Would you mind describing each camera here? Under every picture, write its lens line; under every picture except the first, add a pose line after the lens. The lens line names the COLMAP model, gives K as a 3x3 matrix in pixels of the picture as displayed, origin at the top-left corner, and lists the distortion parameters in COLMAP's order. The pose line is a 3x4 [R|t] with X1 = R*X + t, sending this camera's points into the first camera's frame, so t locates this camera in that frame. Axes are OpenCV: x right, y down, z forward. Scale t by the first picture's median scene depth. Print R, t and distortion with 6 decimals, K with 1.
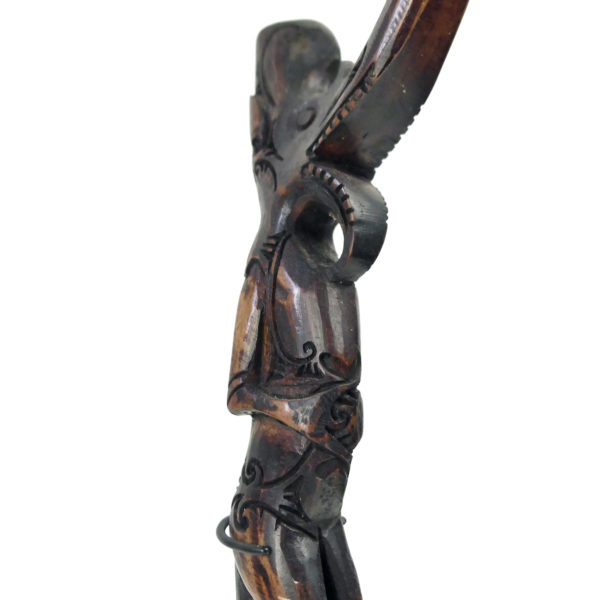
lens RADIAL K [[891.7, 0, 298.9], [0, 891.7, 303.0], [0, 0, 1]] dist [-0.144487, 0.000000]
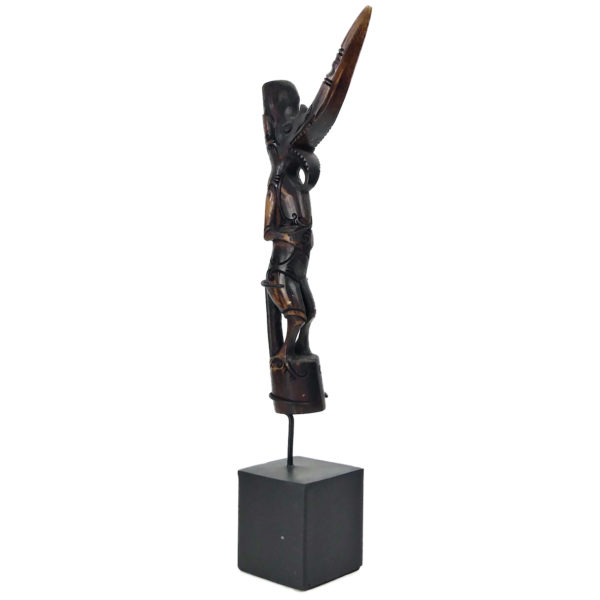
lens RADIAL K [[891.7, 0, 301.7], [0, 891.7, 296.2], [0, 0, 1]] dist [-0.144487, 0.000000]
pose [[0.995326, -0.035244, 0.089915, -0.215321], [0.024899, 0.993205, 0.113683, -0.014474], [-0.093311, -0.110913, 0.989440, -1.734331]]
